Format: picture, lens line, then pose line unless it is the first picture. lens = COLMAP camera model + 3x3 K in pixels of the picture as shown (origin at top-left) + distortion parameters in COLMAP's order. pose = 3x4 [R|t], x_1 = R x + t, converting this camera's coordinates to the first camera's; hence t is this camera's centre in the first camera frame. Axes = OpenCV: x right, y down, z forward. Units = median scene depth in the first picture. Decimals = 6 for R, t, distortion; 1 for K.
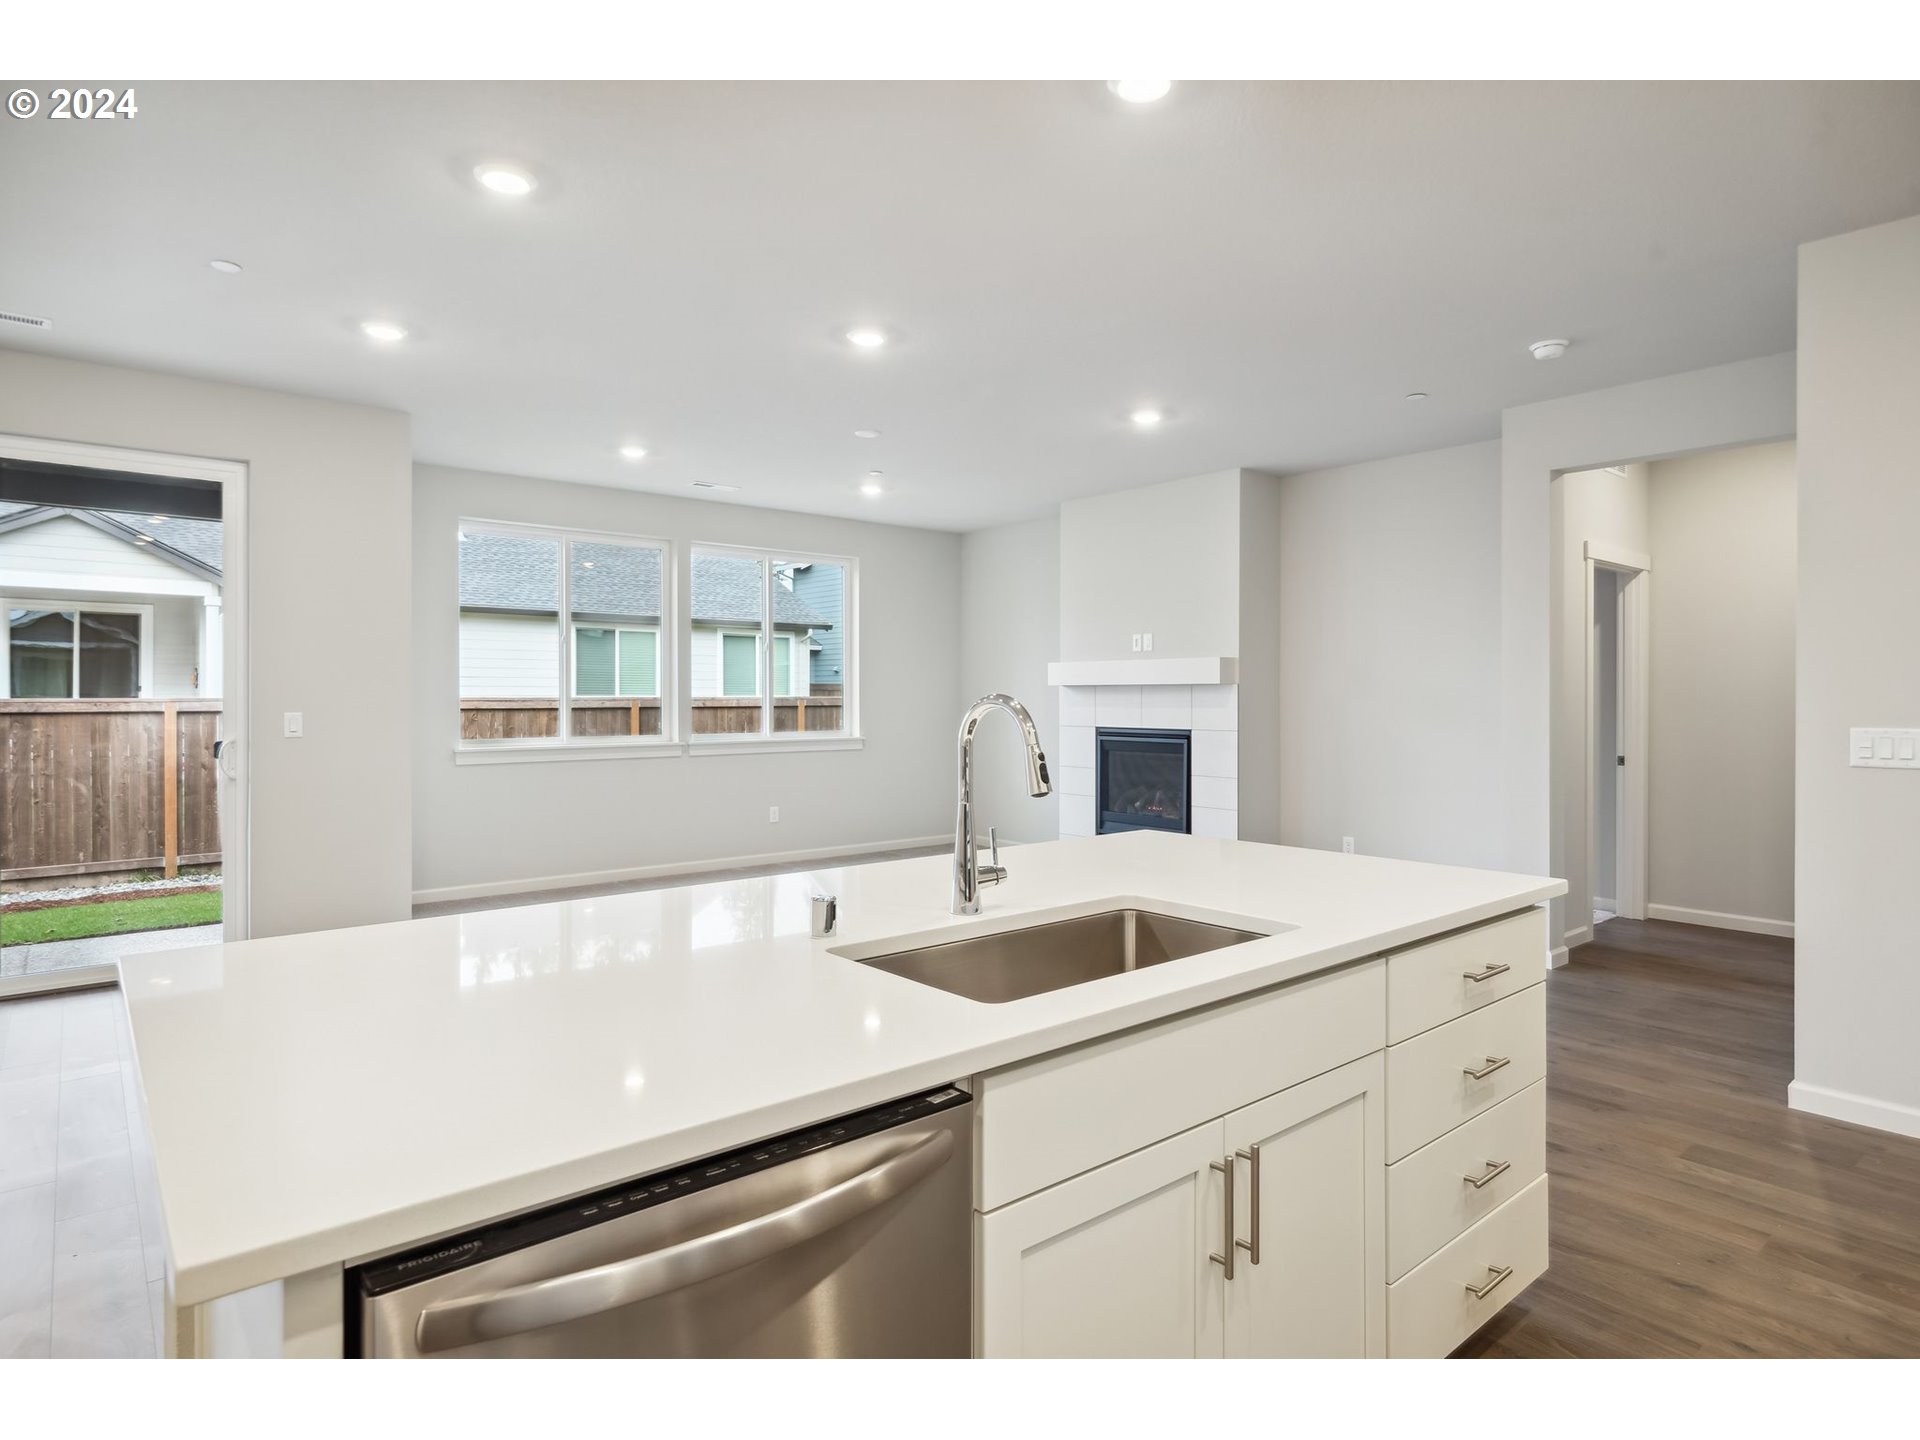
lens RADIAL K [[1071.8, 0, 956.7], [0, 1071.8, 697.4], [0, 0, 1]] dist [-0.002298, -0.001198]
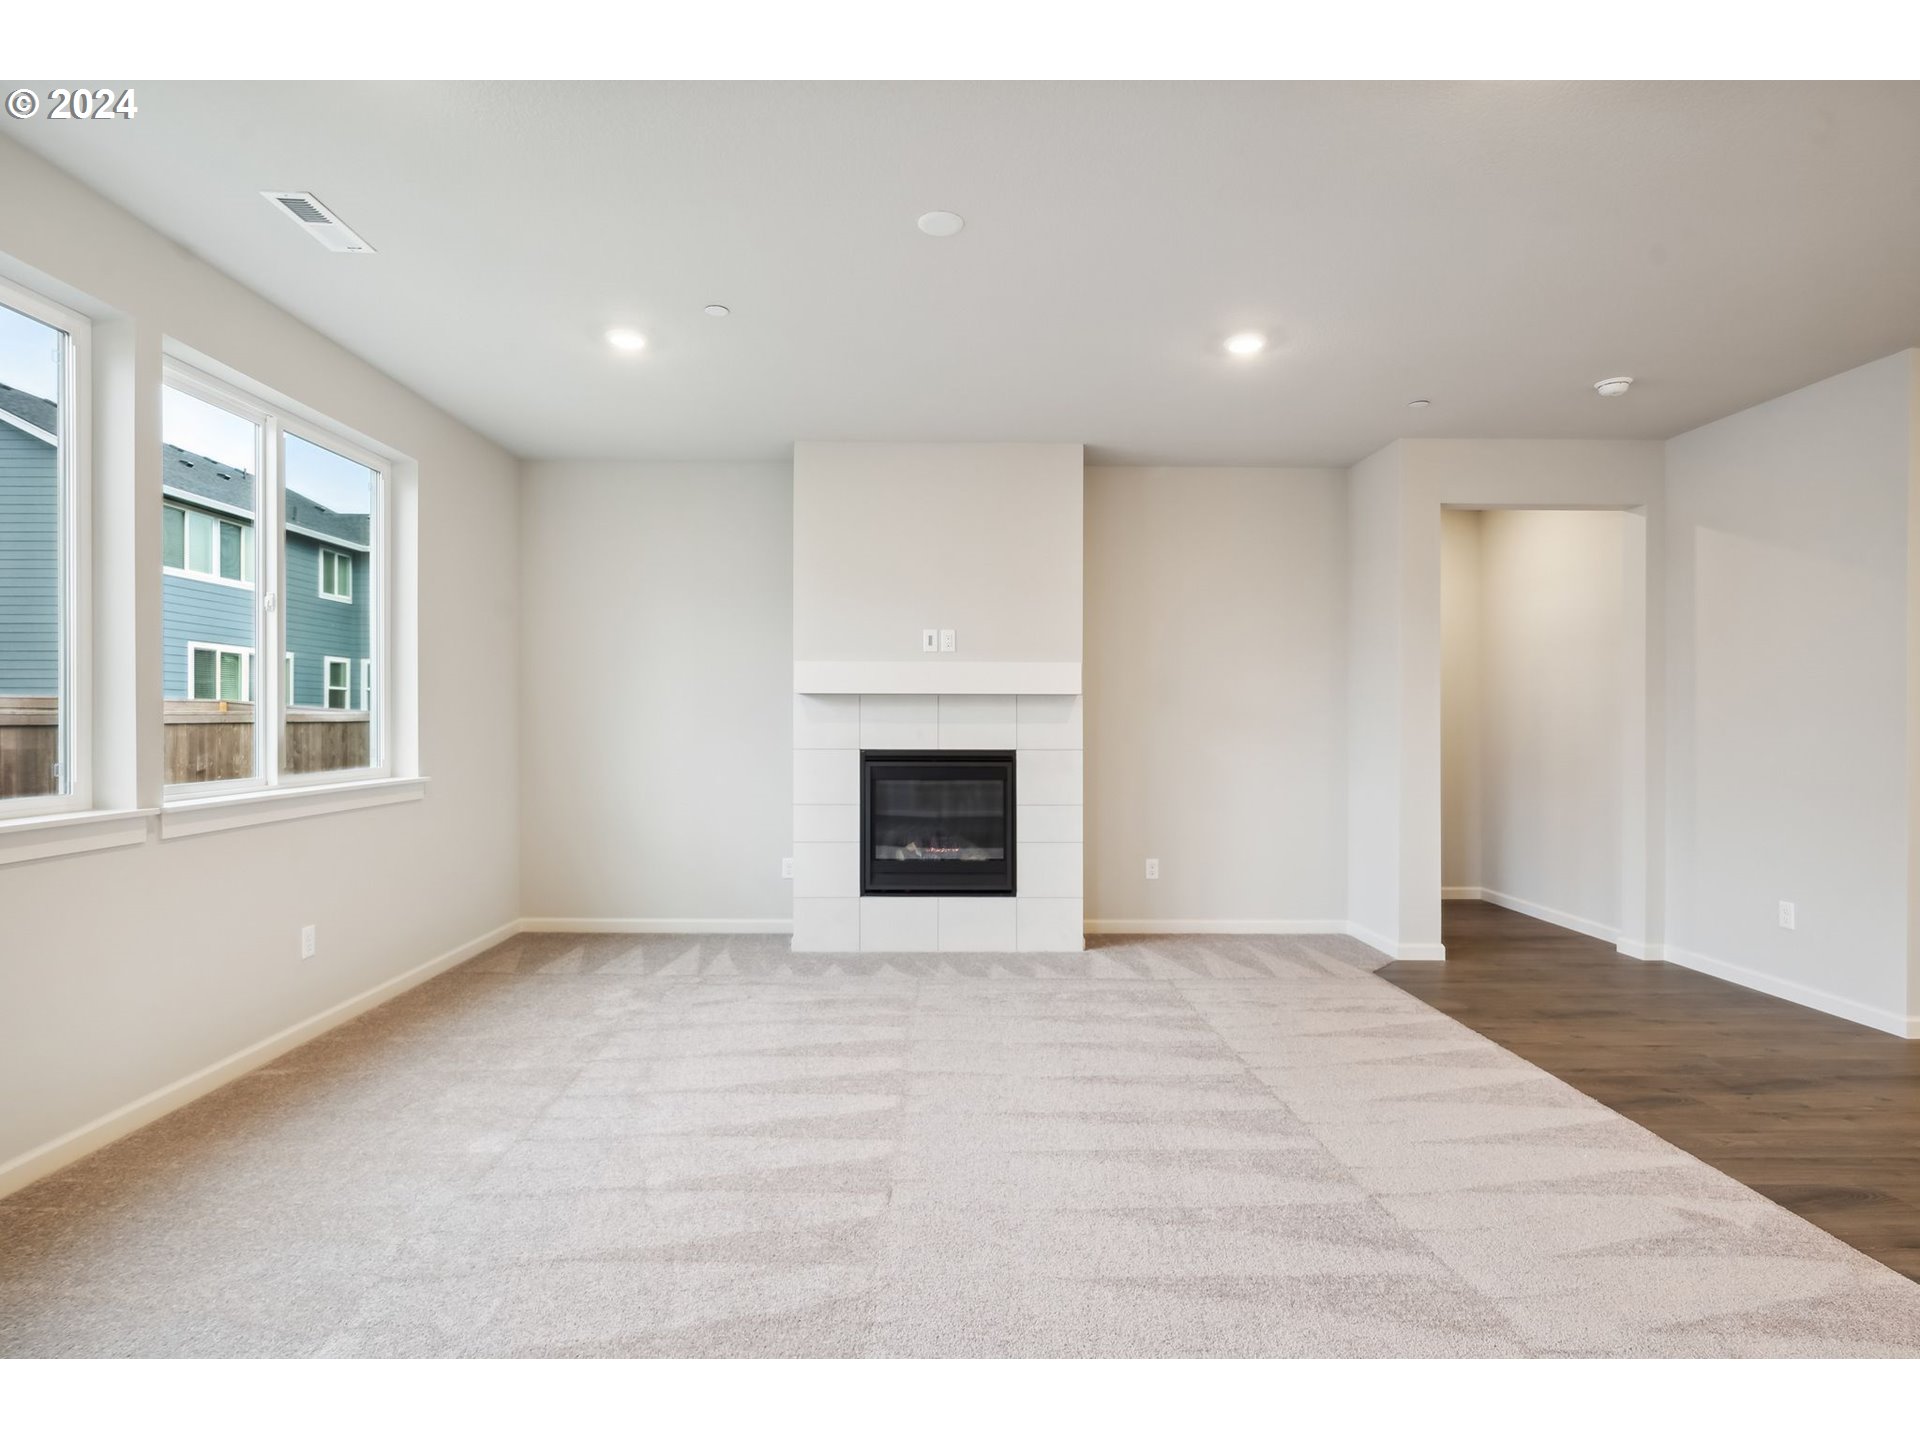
lens RADIAL K [[973.2, 0, 958.1], [0, 973.2, 726.6], [0, 0, 1]] dist [-0.000008, -0.000251]
pose [[0.627683, -0.004321, 0.778457, -0.348520], [-0.001914, 0.999973, 0.007094, 0.006341], [-0.778467, -0.005943, 0.627658, 0.509362]]
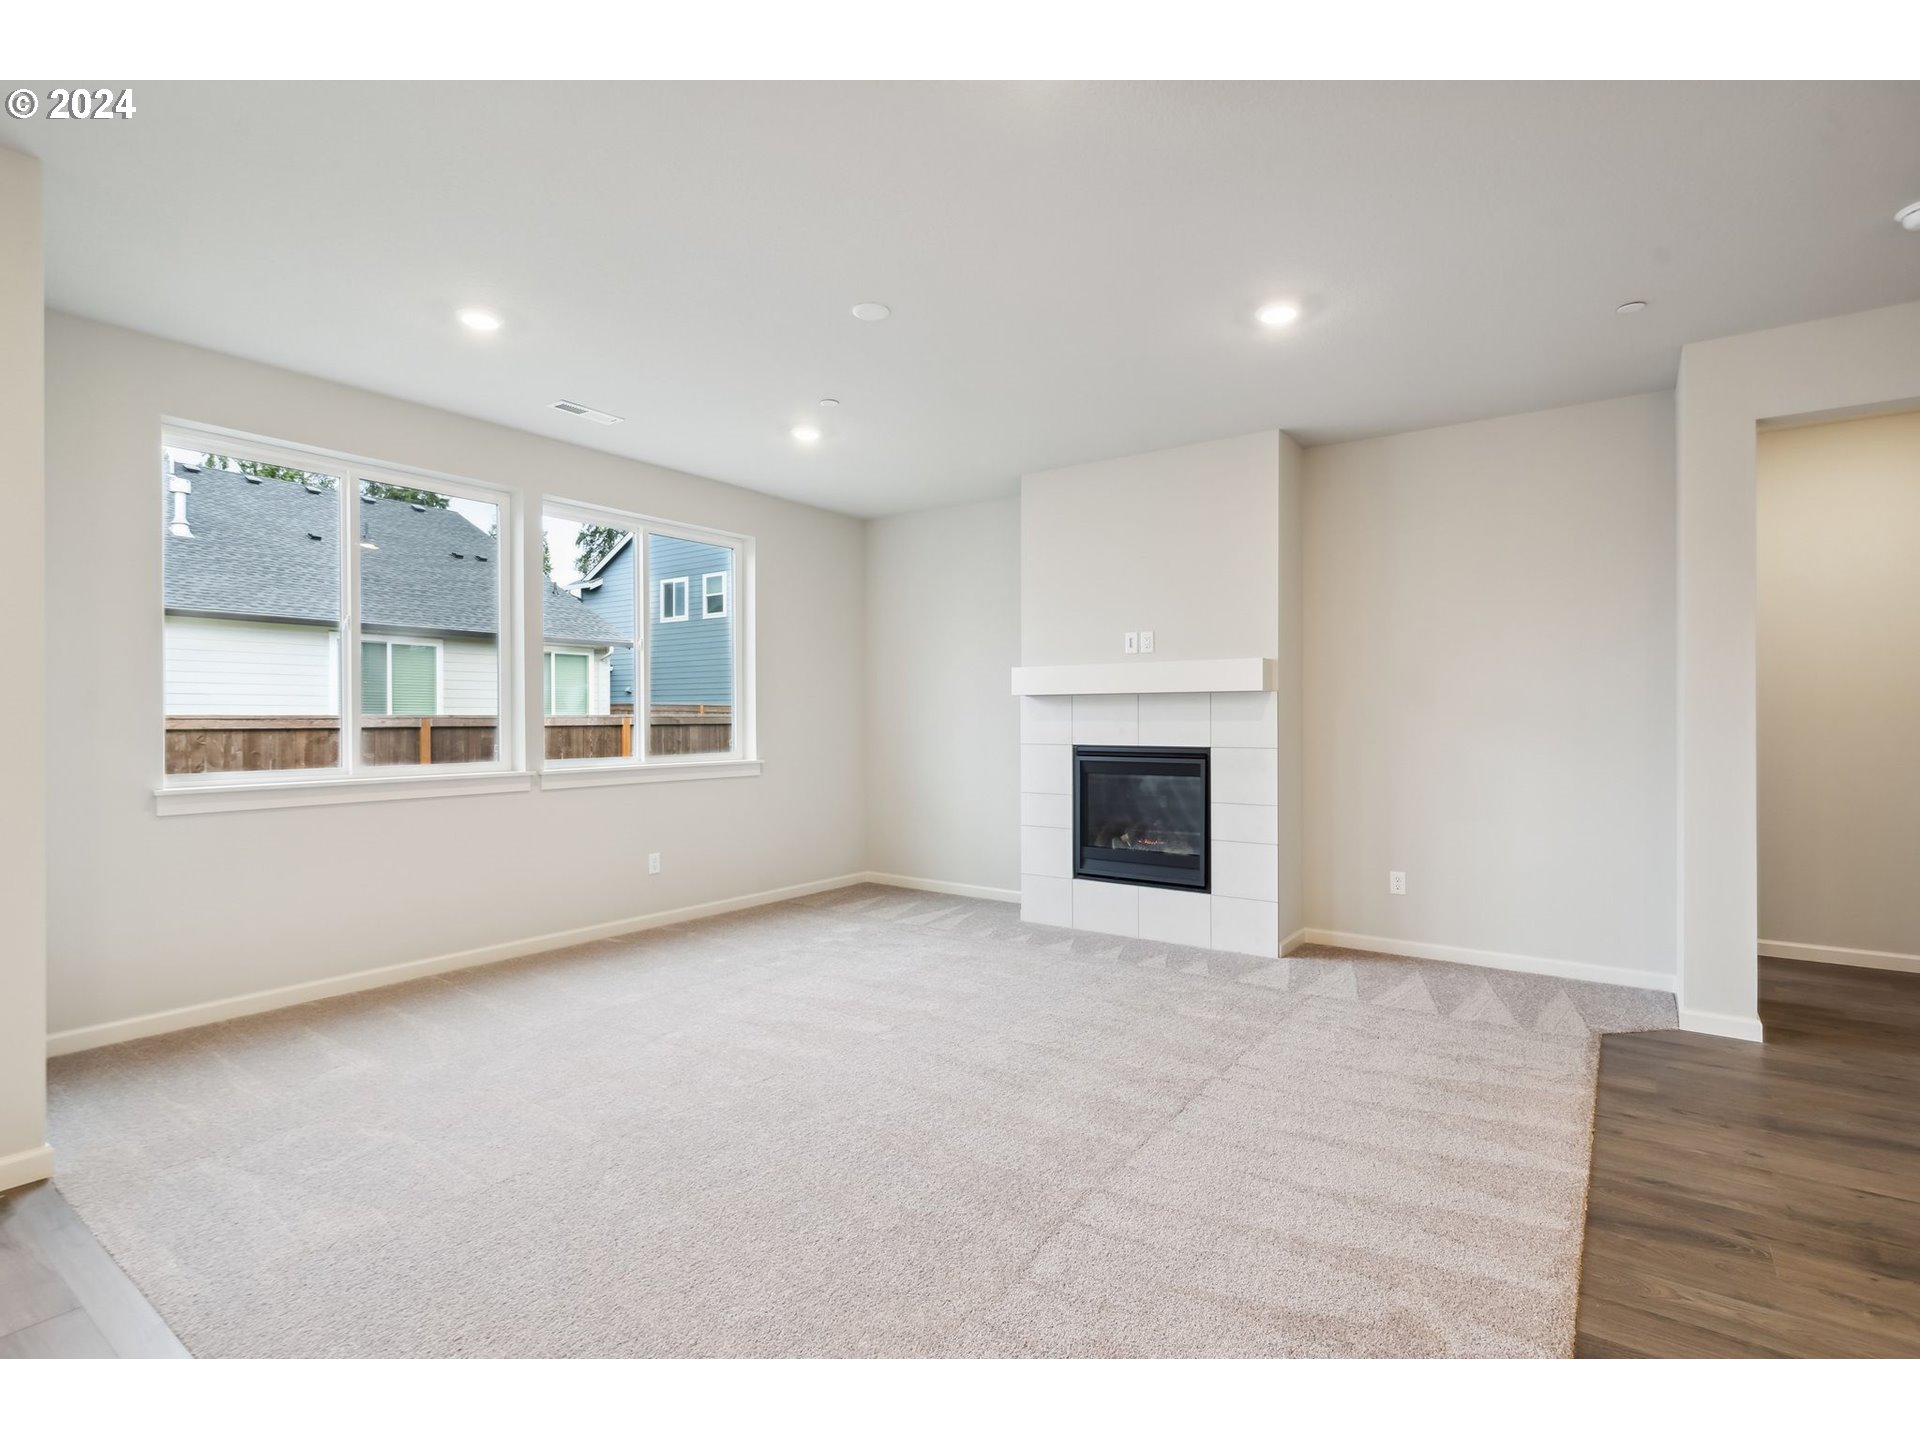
lens RADIAL K [[945.1, 0, 955.7], [0, 945.1, 717.5], [0, 0, 1]] dist [0.001238, 0.000264]
pose [[0.969884, -0.001874, 0.243561, -0.132190], [0.002477, 0.999995, -0.002170, 0.007524], [-0.243556, 0.002708, 0.969883, 0.308619]]
